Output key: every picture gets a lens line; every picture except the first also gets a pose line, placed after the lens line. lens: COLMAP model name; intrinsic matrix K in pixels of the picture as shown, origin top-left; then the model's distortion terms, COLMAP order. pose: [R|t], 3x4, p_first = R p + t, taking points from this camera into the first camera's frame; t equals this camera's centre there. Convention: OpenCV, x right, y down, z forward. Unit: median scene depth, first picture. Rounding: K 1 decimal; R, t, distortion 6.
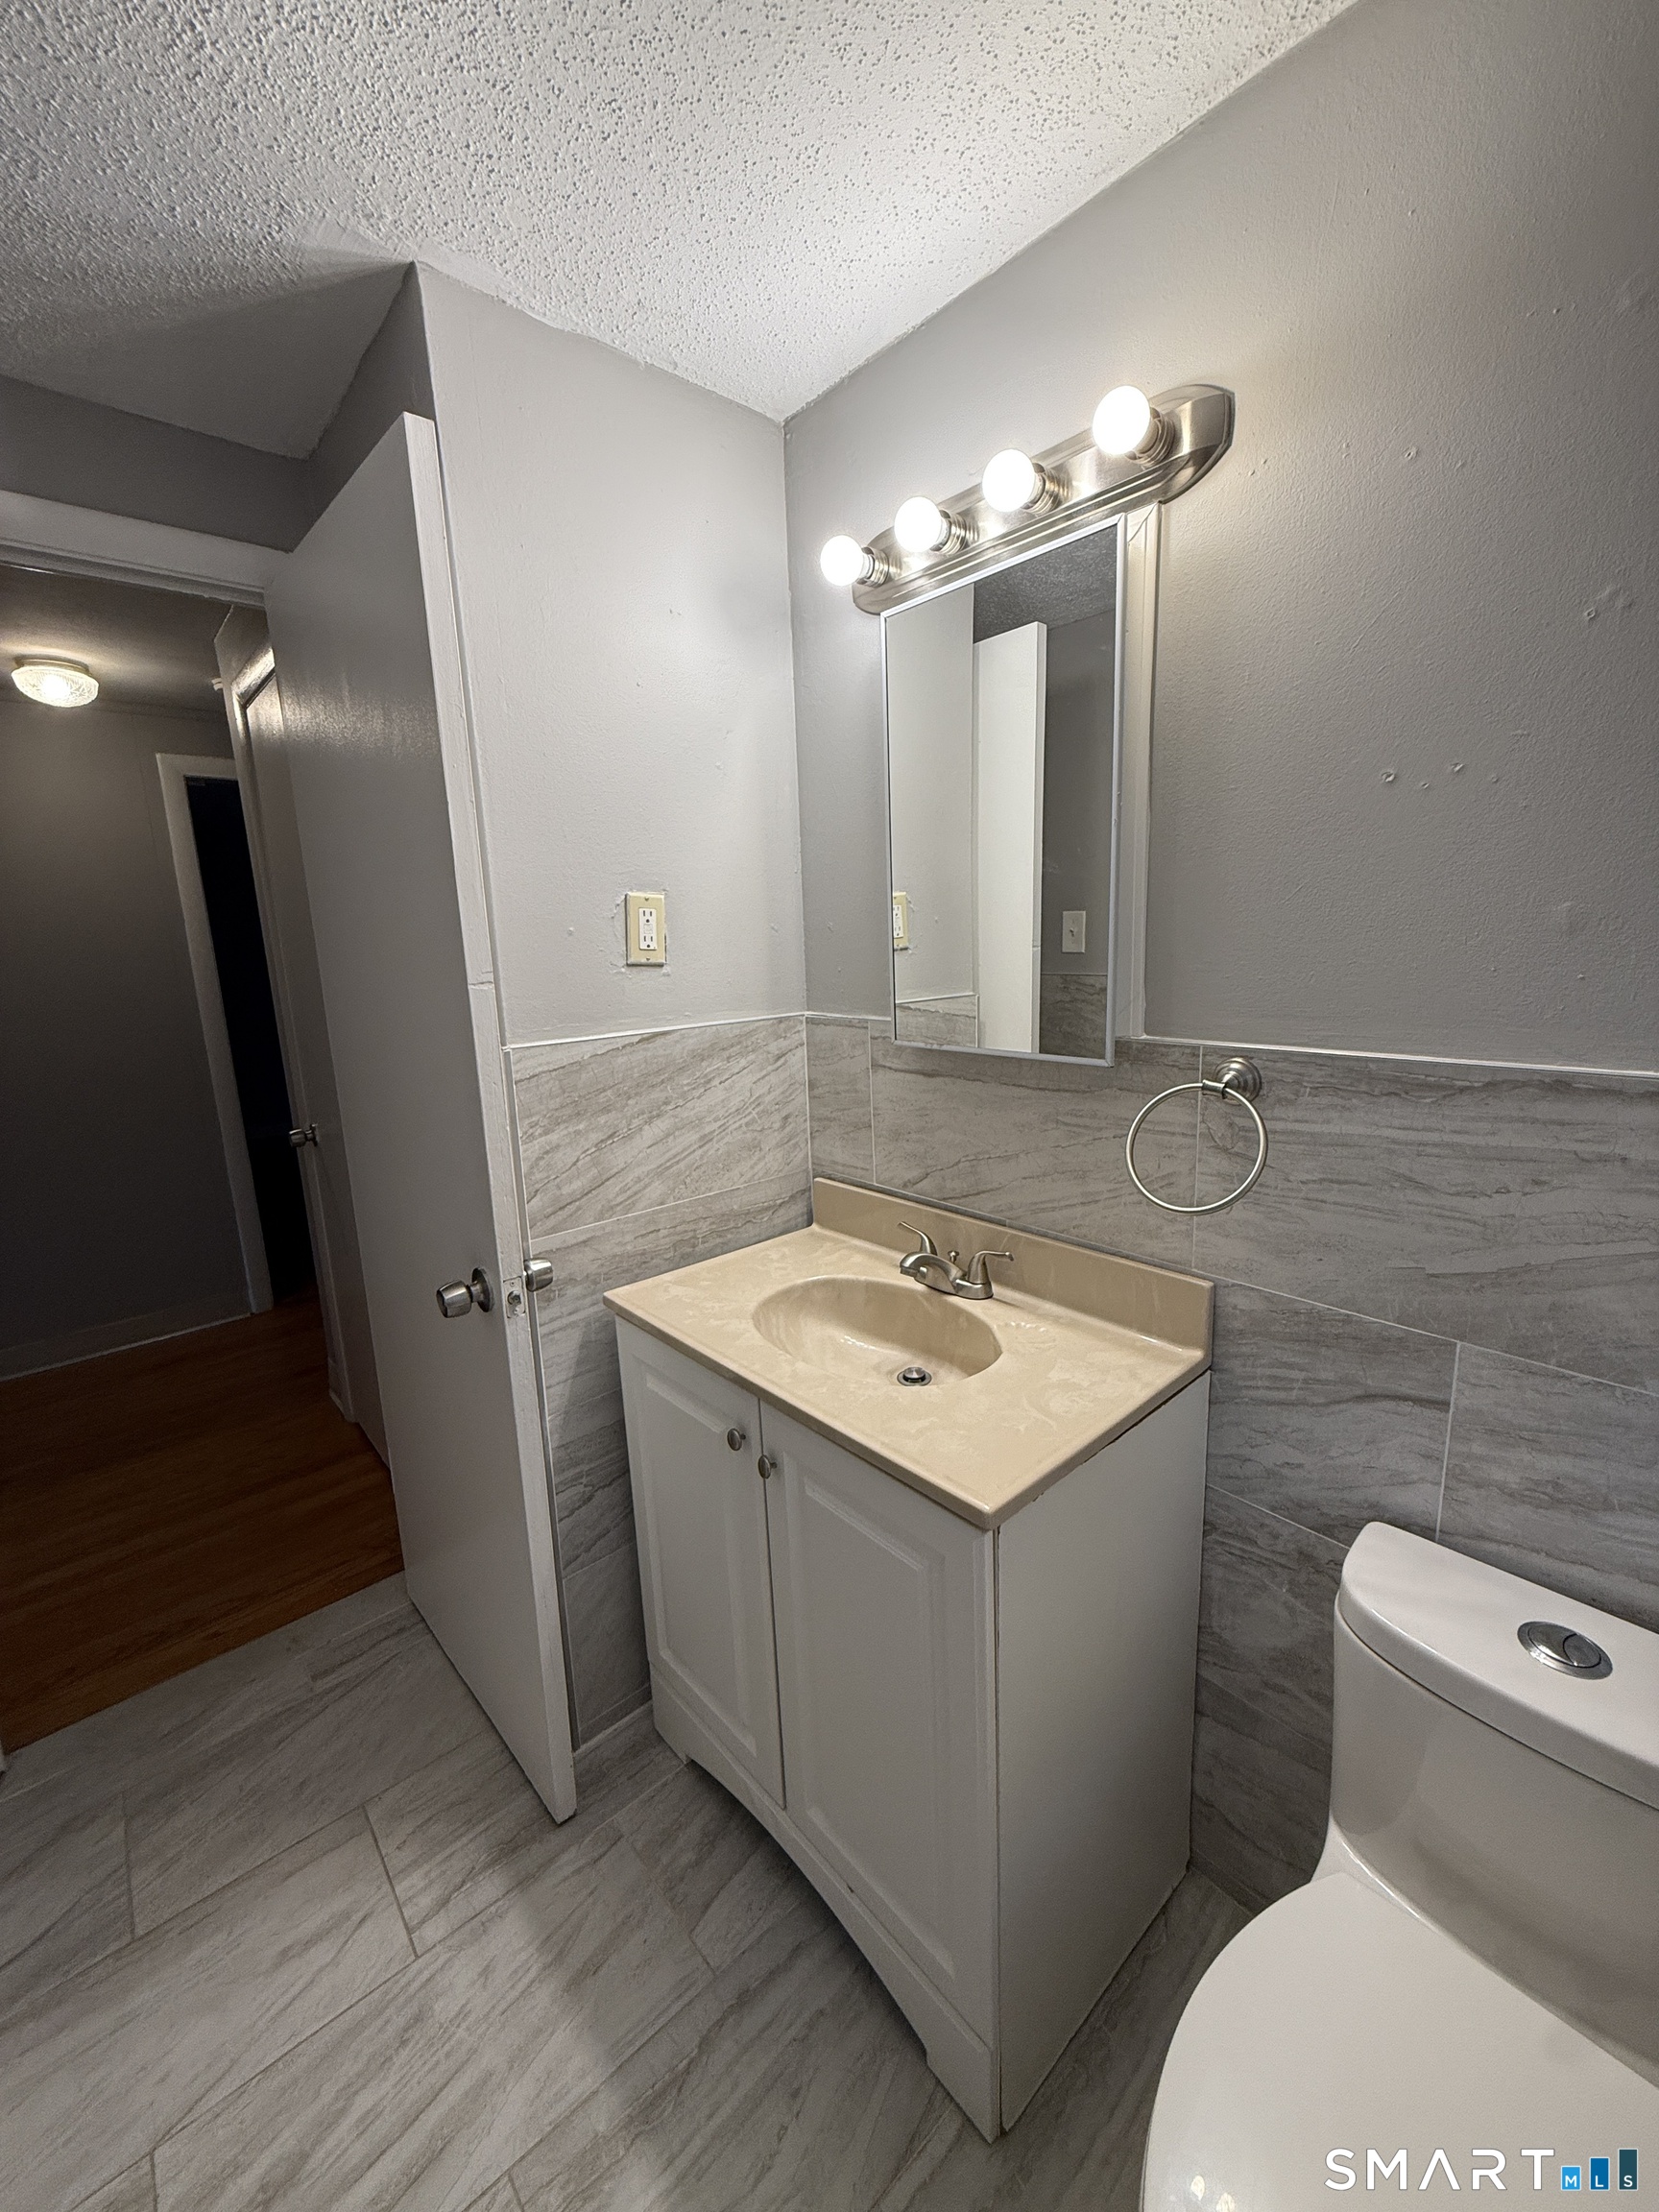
lens RADIAL K [[881.2, 0, 826.6], [0, 881.2, 1101.5], [0, 0, 1]] dist [0.000857, -0.000193]
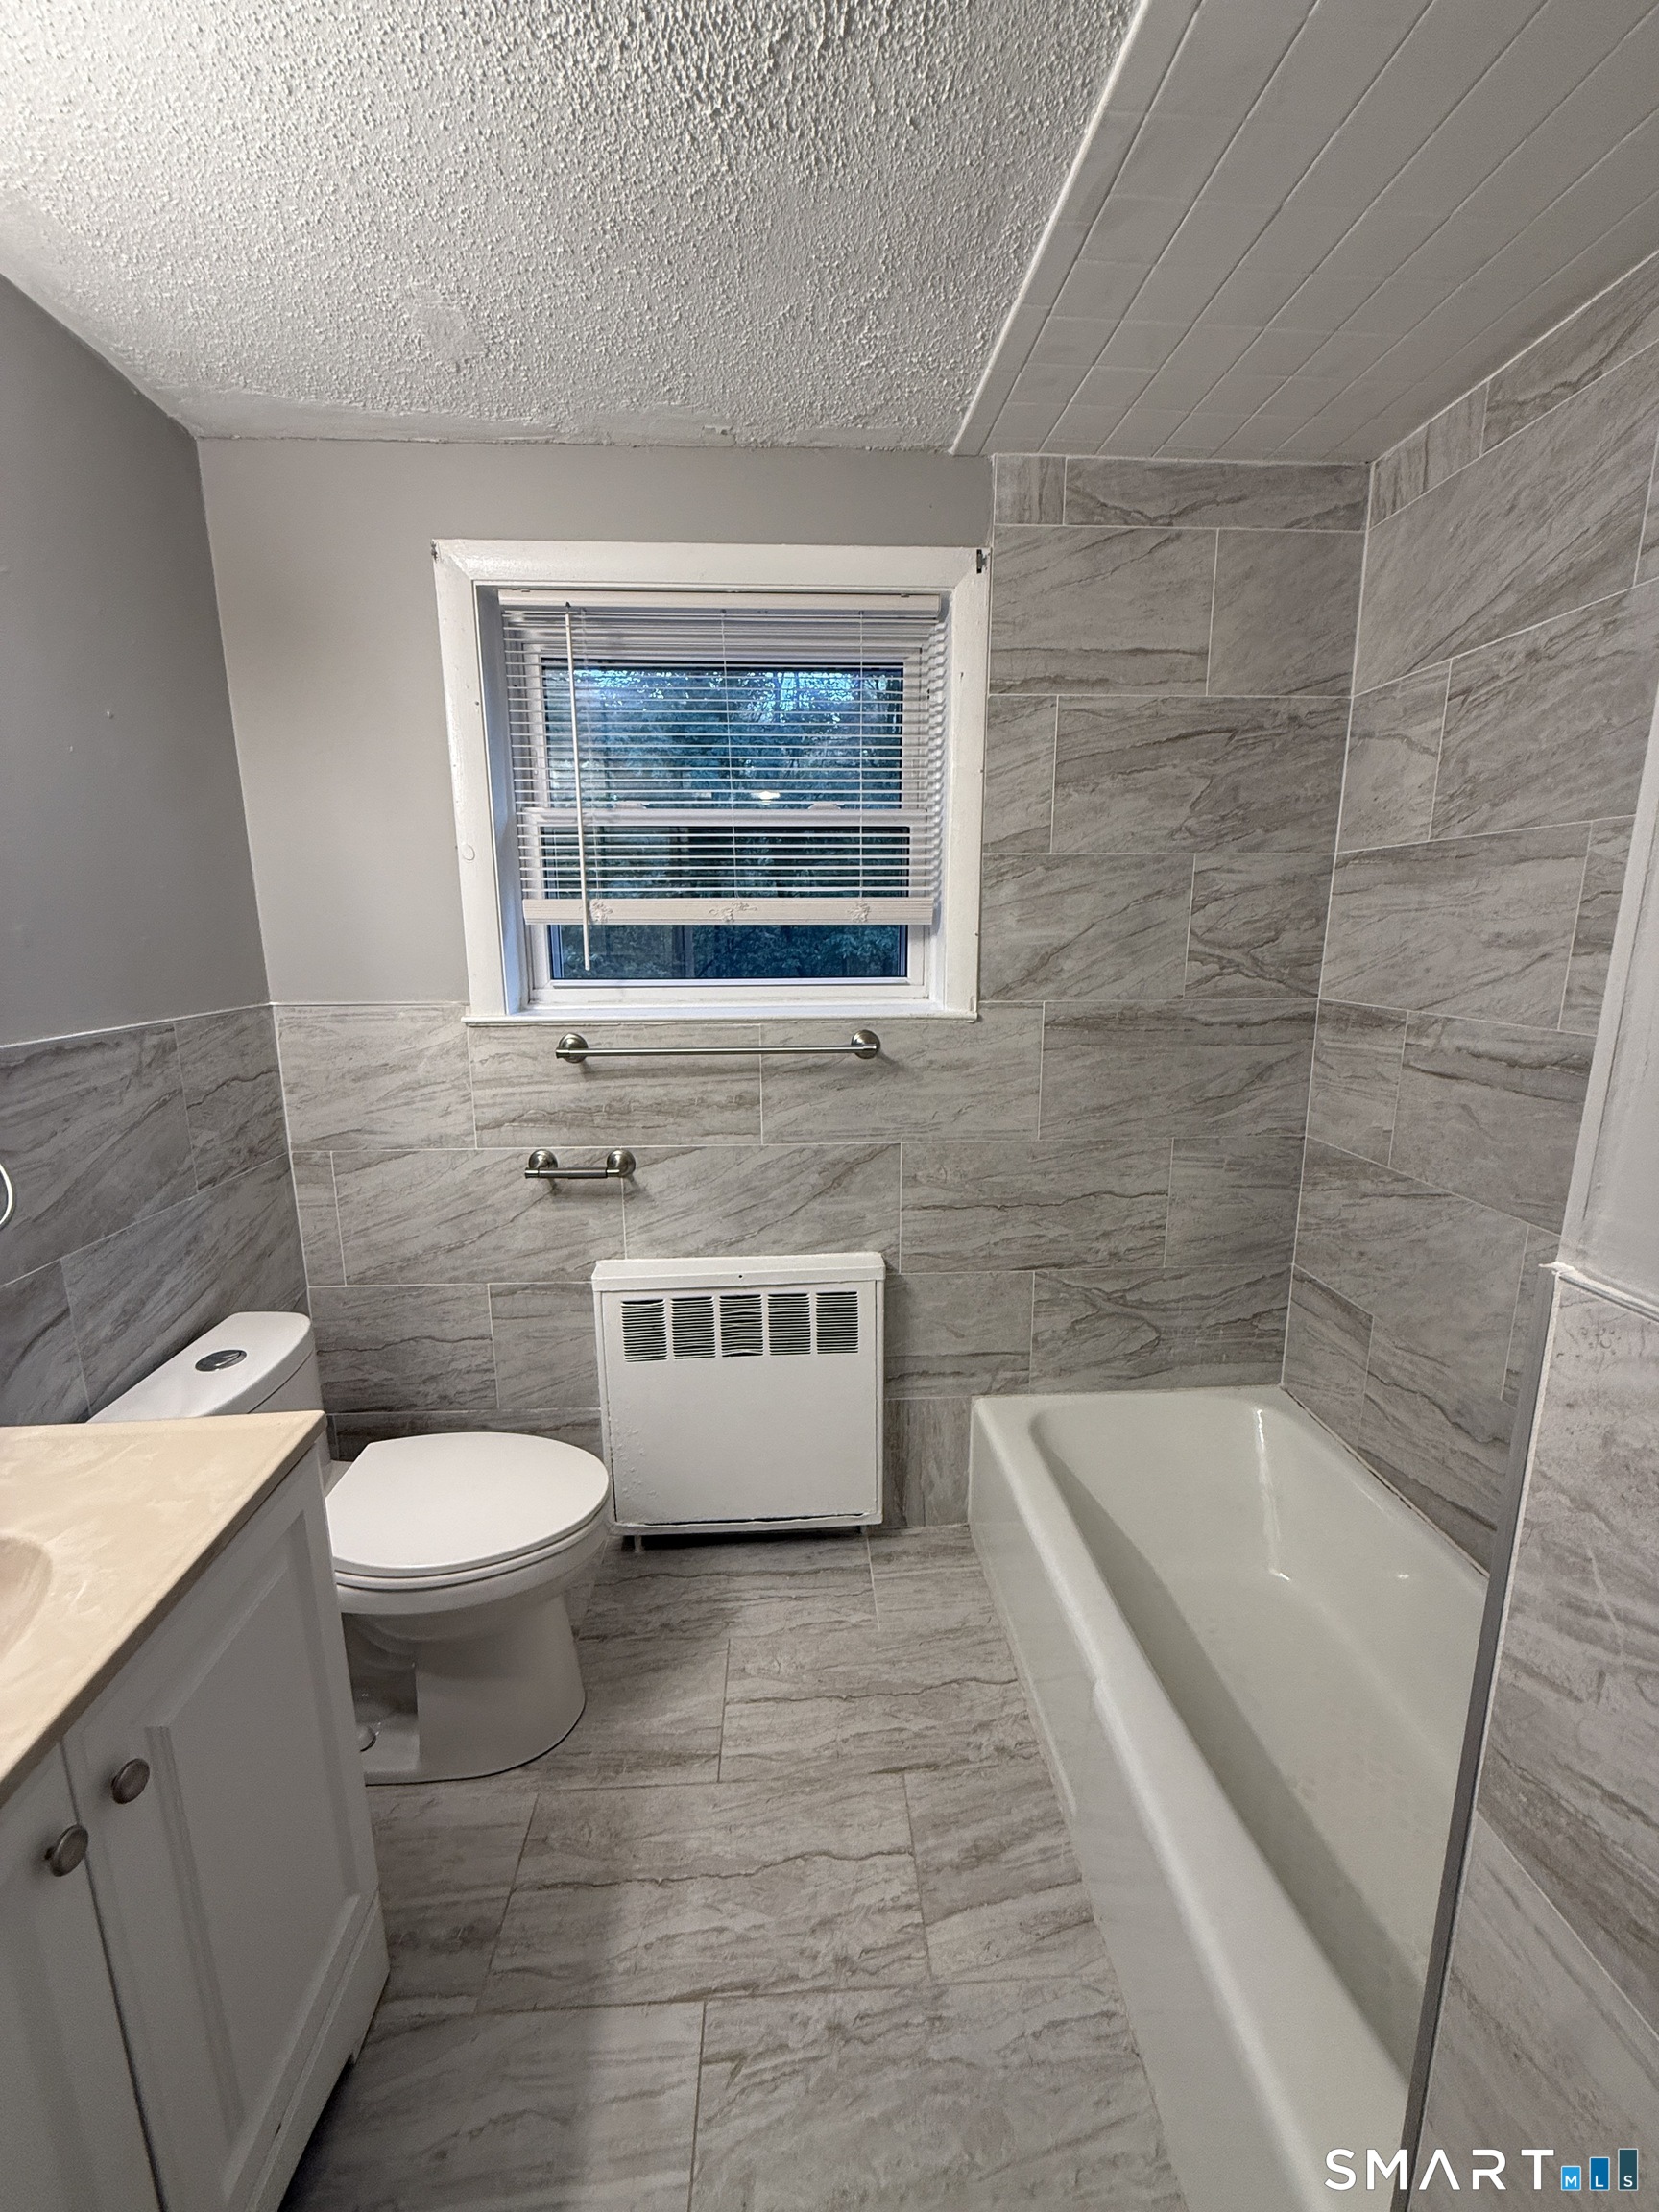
lens RADIAL K [[881.2, 0, 826.6], [0, 881.2, 1101.5], [0, 0, 1]] dist [0.000857, -0.000193]
pose [[-0.783496, -0.083221, 0.615799, -0.804690], [0.152120, 0.935151, 0.319924, -0.160171], [-0.602490, 0.344335, -0.720028, 0.989651]]
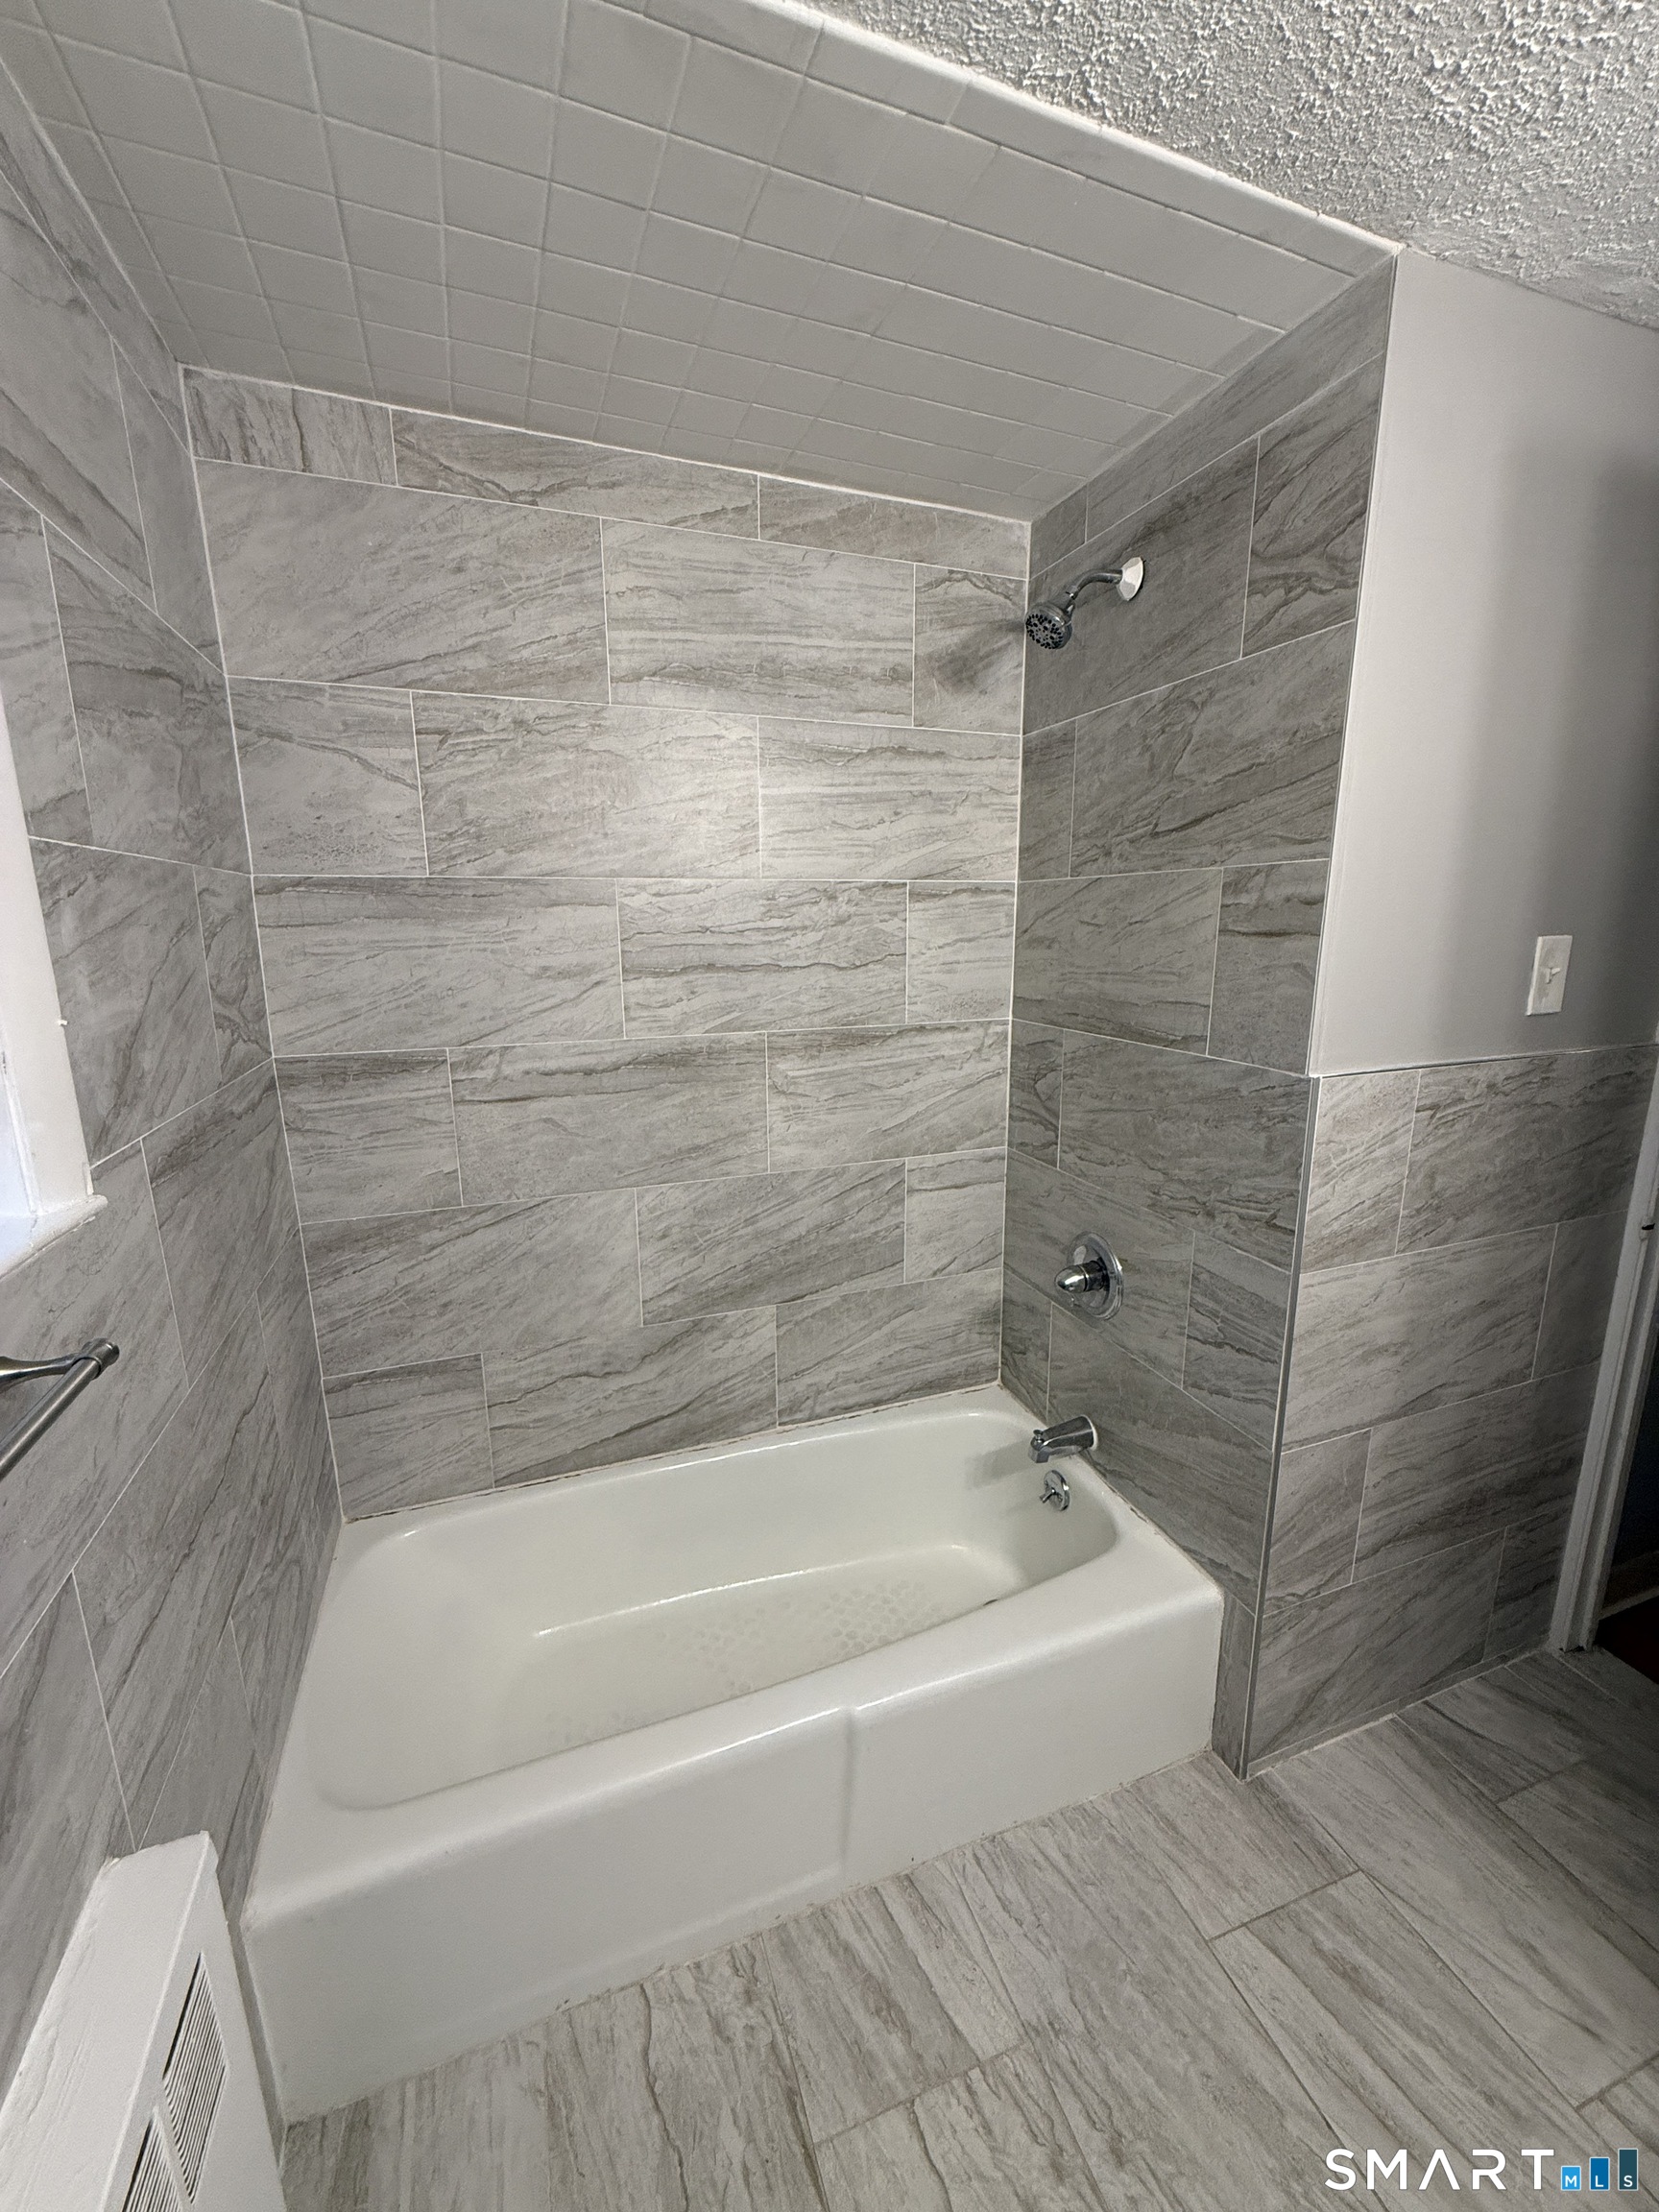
lens RADIAL K [[881.2, 0, 826.6], [0, 881.2, 1101.5], [0, 0, 1]] dist [0.000857, -0.000193]
pose [[-0.362020, 0.228002, -0.903857, 0.409828], [-0.161209, 0.939703, 0.301613, -0.137673], [0.918125, 0.254899, -0.303435, 0.345932]]
